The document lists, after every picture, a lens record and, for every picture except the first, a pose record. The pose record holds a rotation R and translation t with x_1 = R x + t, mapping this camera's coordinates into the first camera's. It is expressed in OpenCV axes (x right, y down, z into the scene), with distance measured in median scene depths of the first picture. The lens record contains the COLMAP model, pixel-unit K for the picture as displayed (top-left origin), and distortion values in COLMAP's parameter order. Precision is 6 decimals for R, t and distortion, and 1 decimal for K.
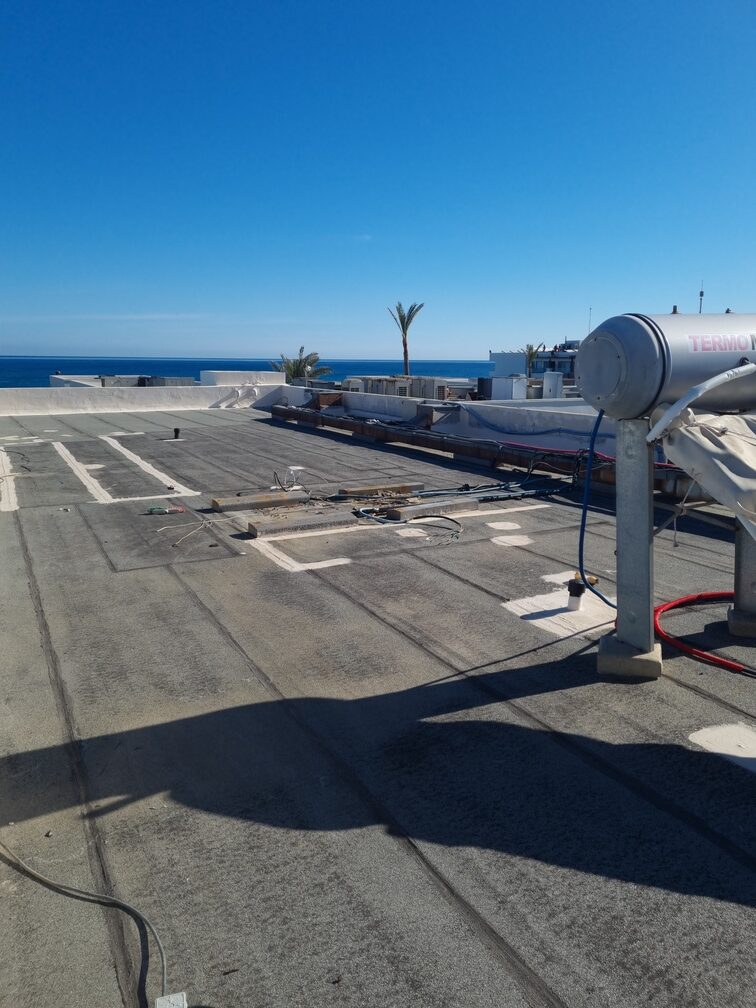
lens RADIAL K [[742.2, 0, 378.6], [0, 742.2, 482.9], [0, 0, 1]] dist [0.075011, -0.057766]
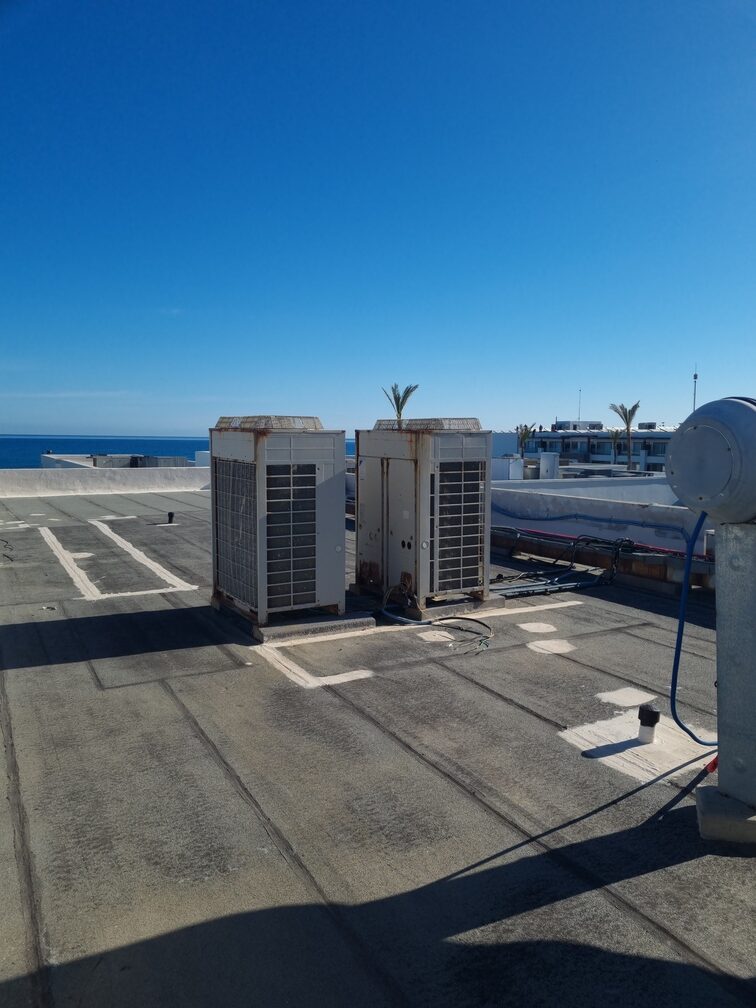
lens RADIAL K [[738.2, 0, 377.1], [0, 738.2, 498.0], [0, 0, 1]] dist [0.076659, -0.058579]
pose [[0.999920, 0.001321, 0.012614, -0.046085], [-0.000261, 0.996492, -0.083684, -0.029118], [-0.012680, 0.083674, 0.996413, 0.121466]]
